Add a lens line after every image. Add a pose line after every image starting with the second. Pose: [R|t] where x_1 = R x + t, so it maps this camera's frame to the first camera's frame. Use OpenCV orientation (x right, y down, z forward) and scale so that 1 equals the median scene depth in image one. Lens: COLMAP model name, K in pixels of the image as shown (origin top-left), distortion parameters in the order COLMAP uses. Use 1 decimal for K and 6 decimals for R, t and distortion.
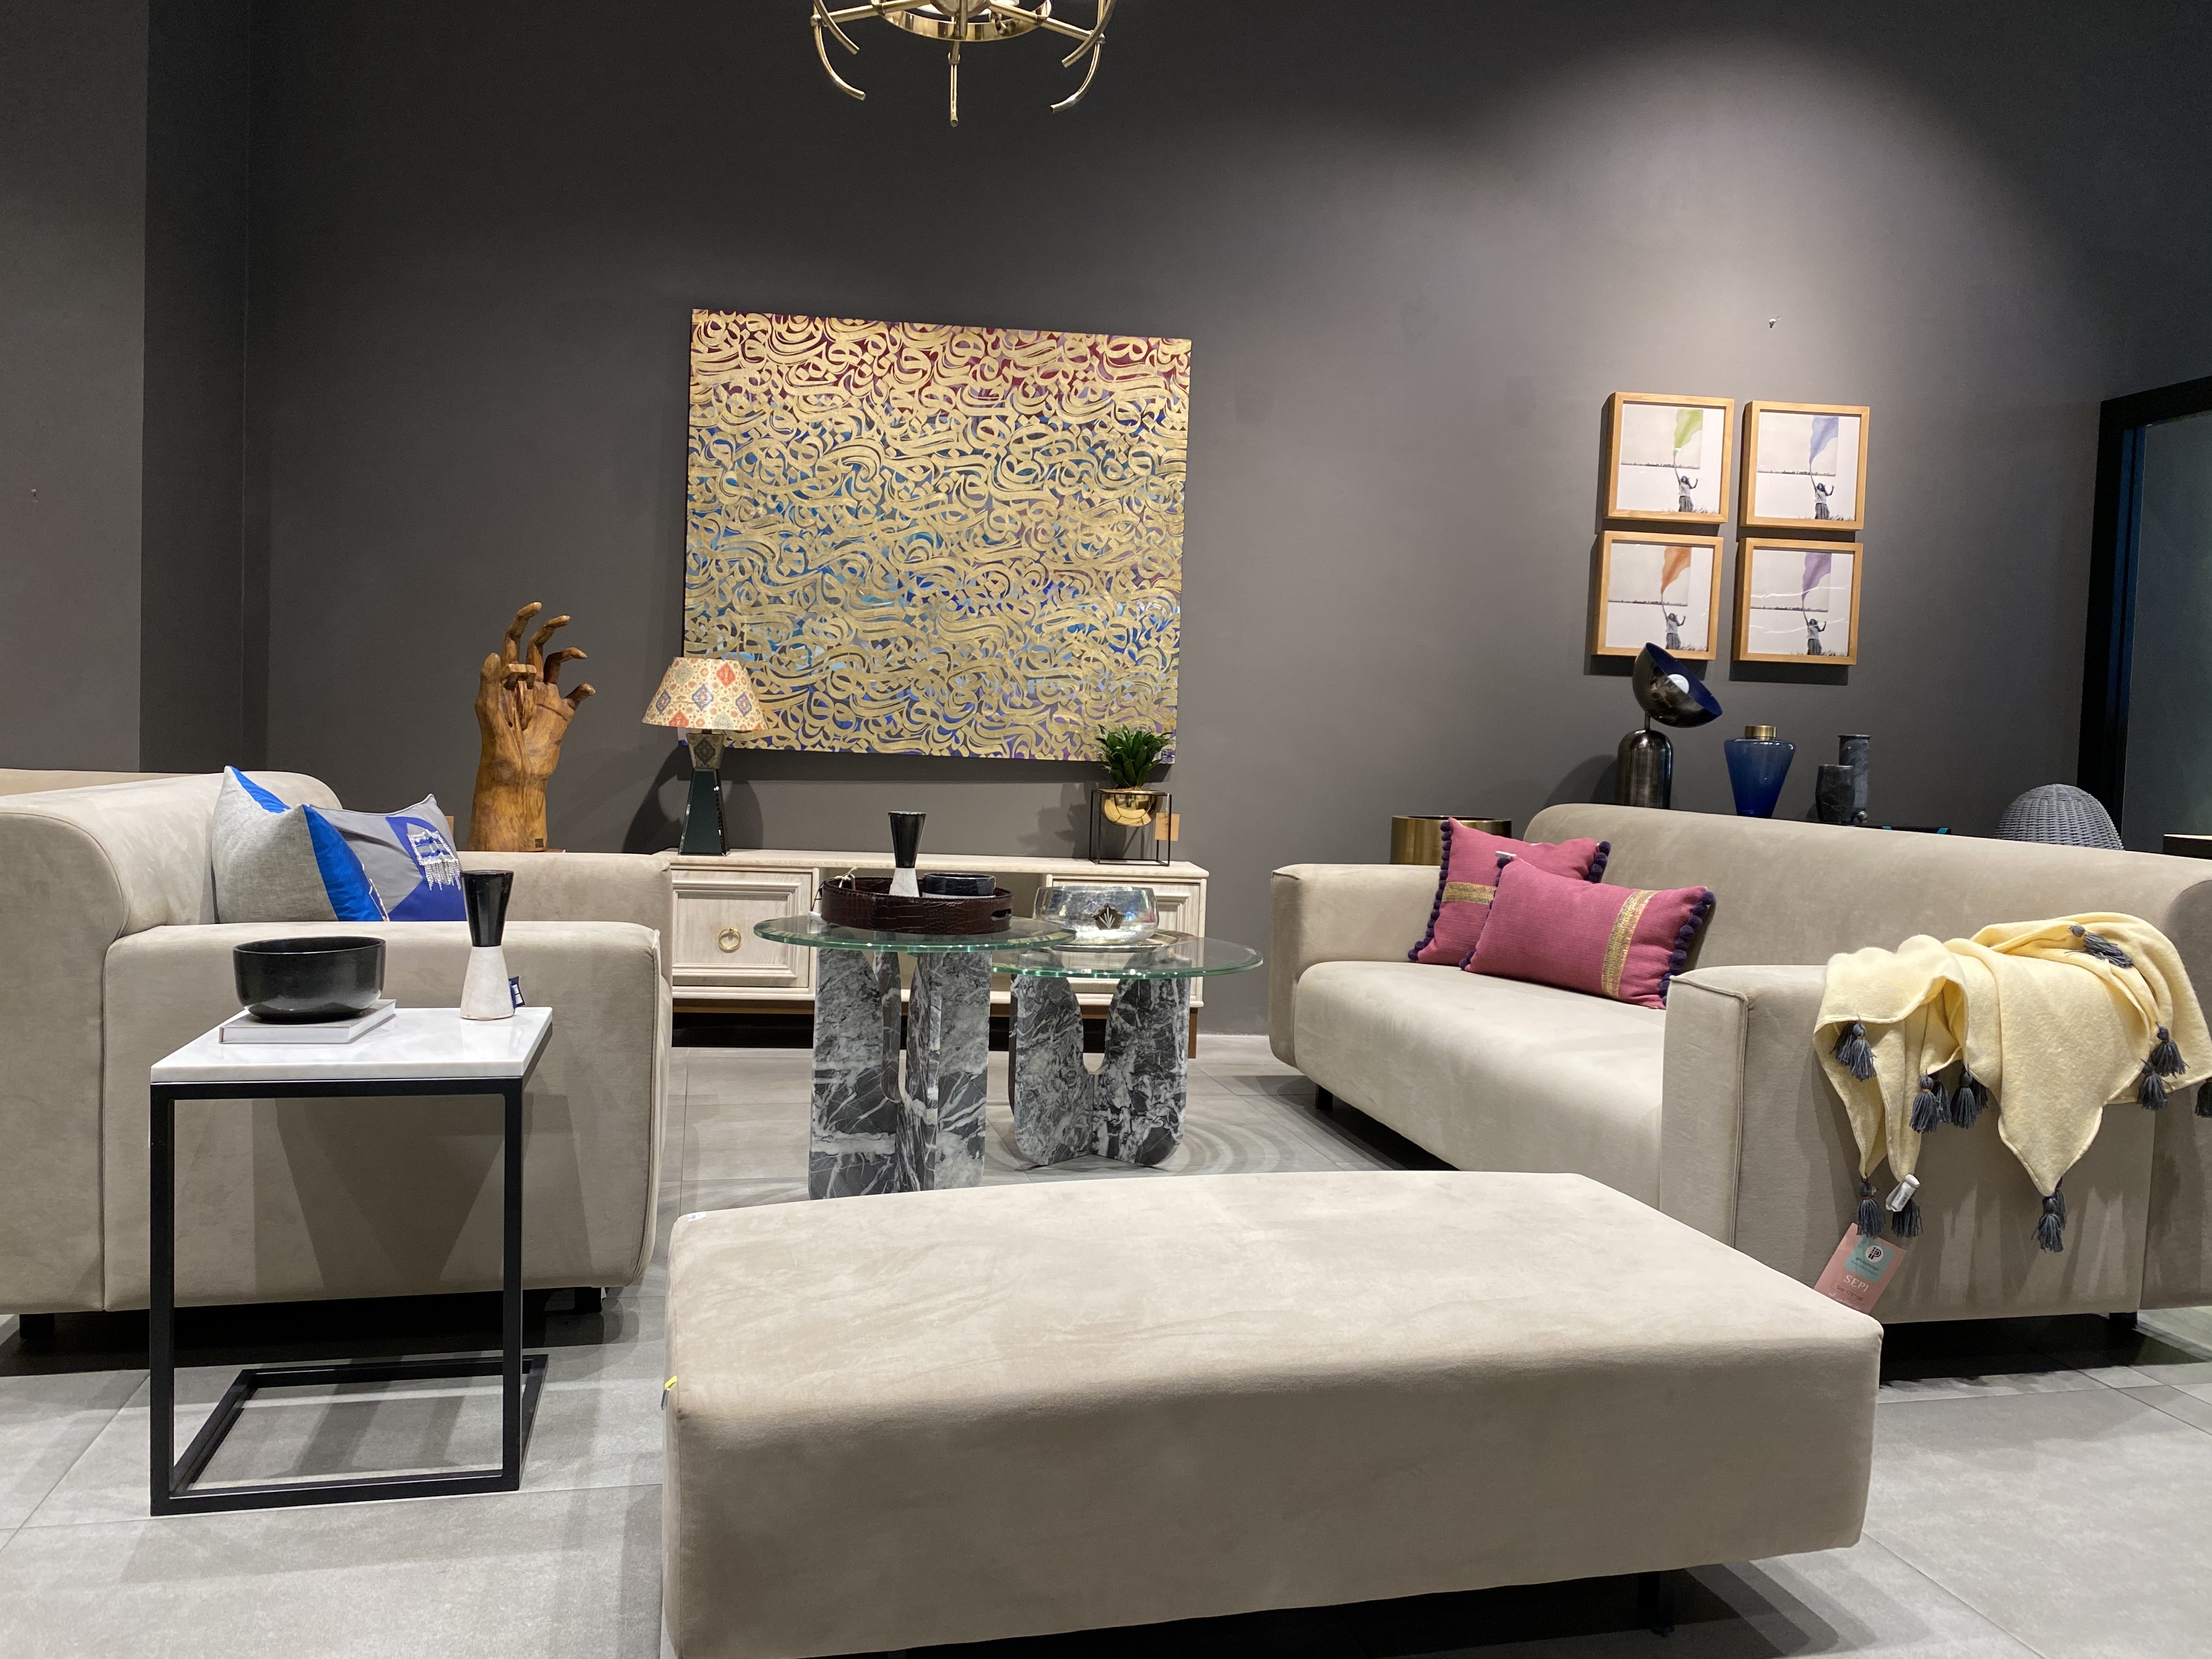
lens RADIAL K [[1700.4, 0, 1160.7], [0, 1700.4, 832.8], [0, 0, 1]] dist [0.023070, -0.065581]
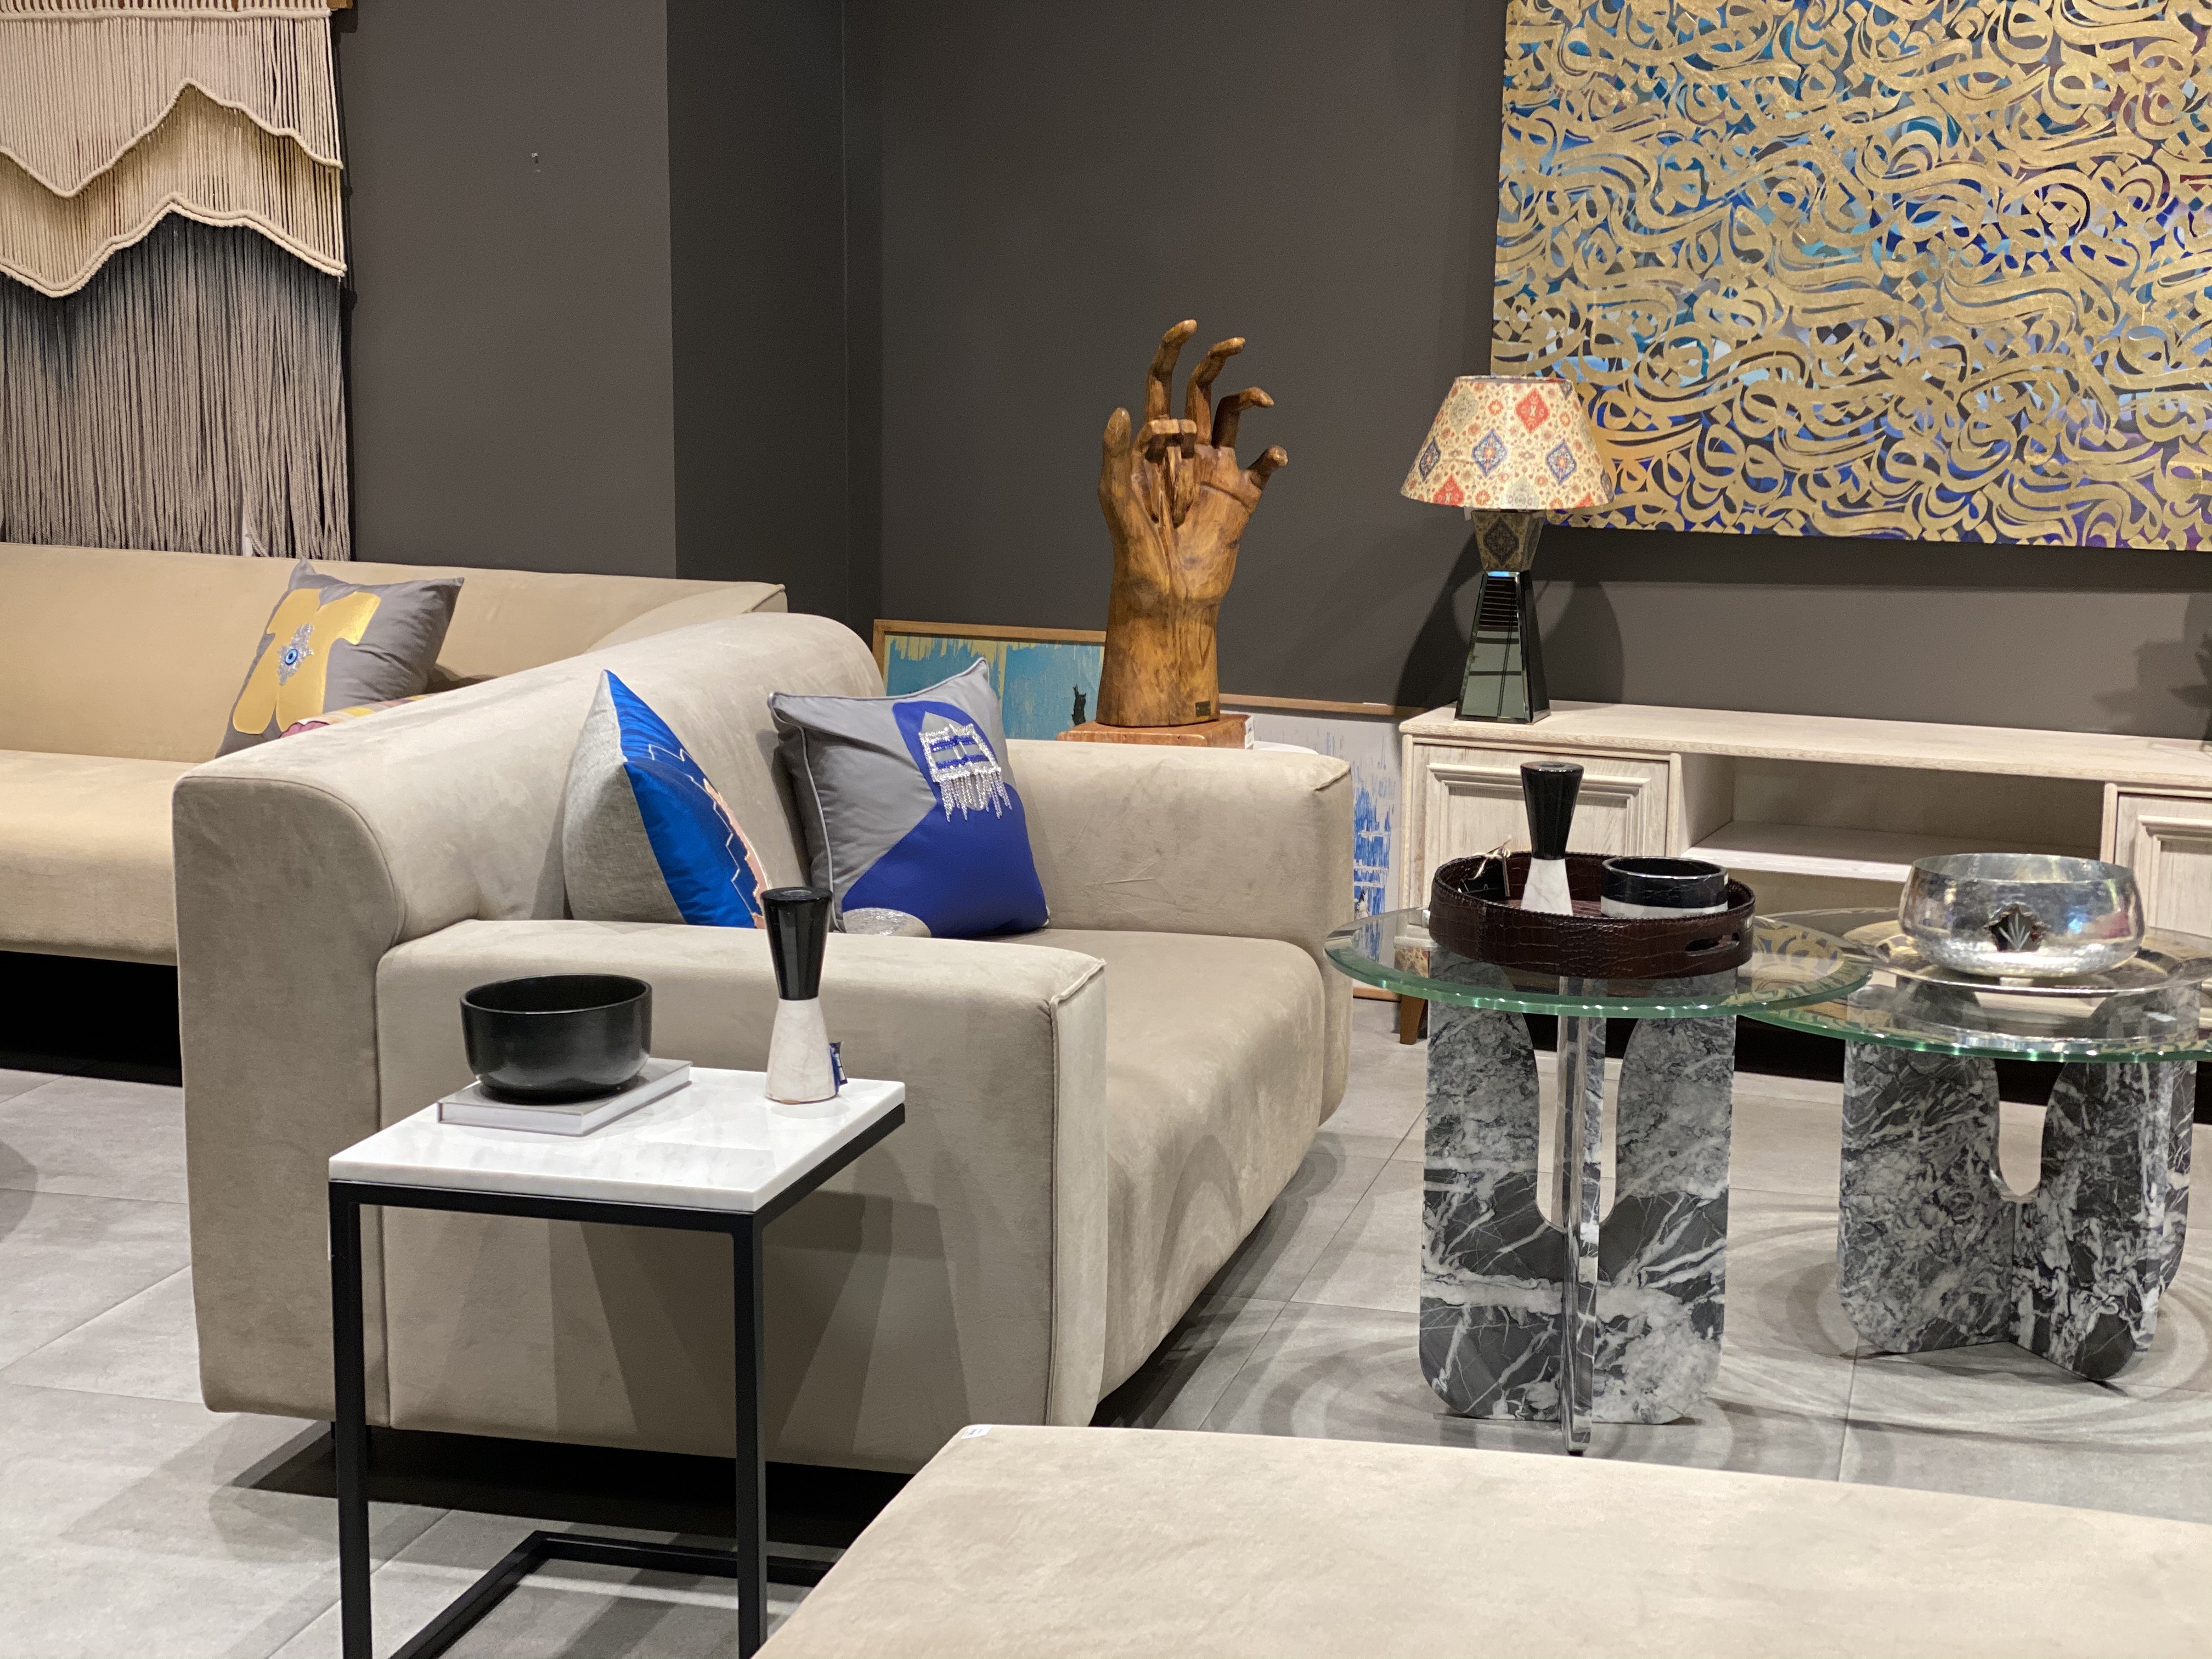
lens RADIAL K [[3353.8, 0, 1108.6], [0, 3353.8, 841.5], [0, 0, 1]] dist [0.113262, 0.000000]
pose [[0.864912, 0.061139, -0.498185, 0.249976], [-0.006252, 0.993789, 0.111106, -0.094601], [0.501884, -0.092982, 0.859922, -0.076173]]
